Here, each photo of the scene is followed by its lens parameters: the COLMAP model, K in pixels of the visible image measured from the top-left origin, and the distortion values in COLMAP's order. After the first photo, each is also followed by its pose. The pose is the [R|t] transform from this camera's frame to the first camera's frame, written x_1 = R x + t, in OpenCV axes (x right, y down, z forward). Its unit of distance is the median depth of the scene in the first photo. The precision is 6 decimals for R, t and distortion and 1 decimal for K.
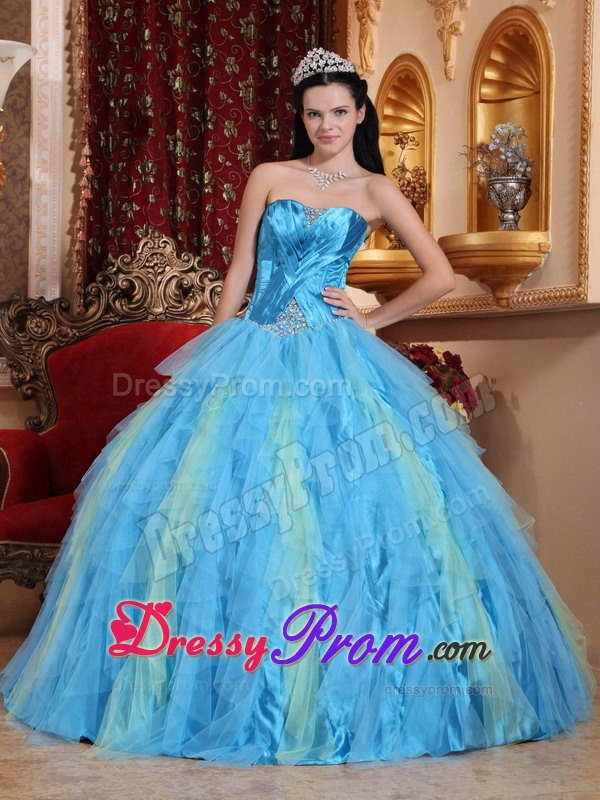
lens RADIAL K [[1455.8, 0, 286.5], [0, 1455.8, 384.8], [0, 0, 1]] dist [0.036519, 0.039192]
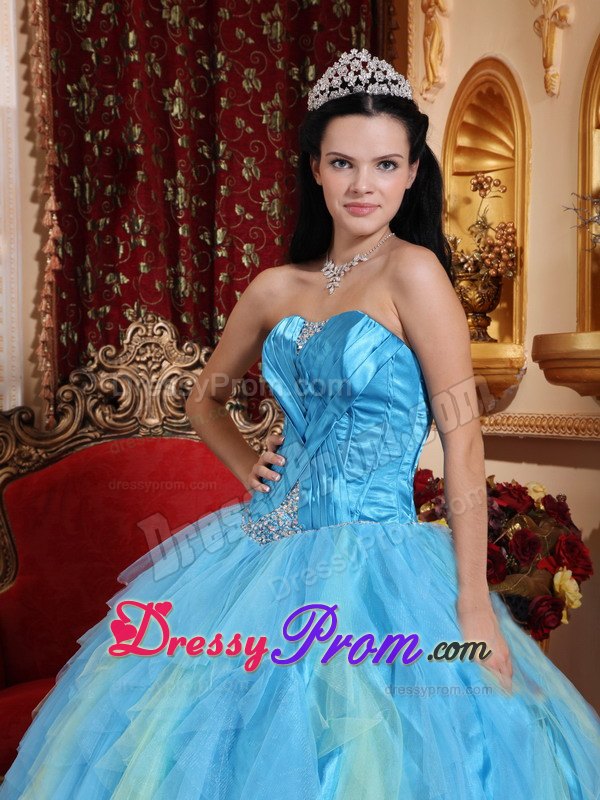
lens RADIAL K [[1445.1, 0, 302.2], [0, 1445.1, 468.9], [0, 0, 1]] dist [0.162750, 0.022717]
pose [[0.998401, -0.010560, -0.055537, 0.028167], [0.013534, 0.998479, 0.053443, -0.065217], [0.054888, -0.054109, 0.997025, 0.267756]]
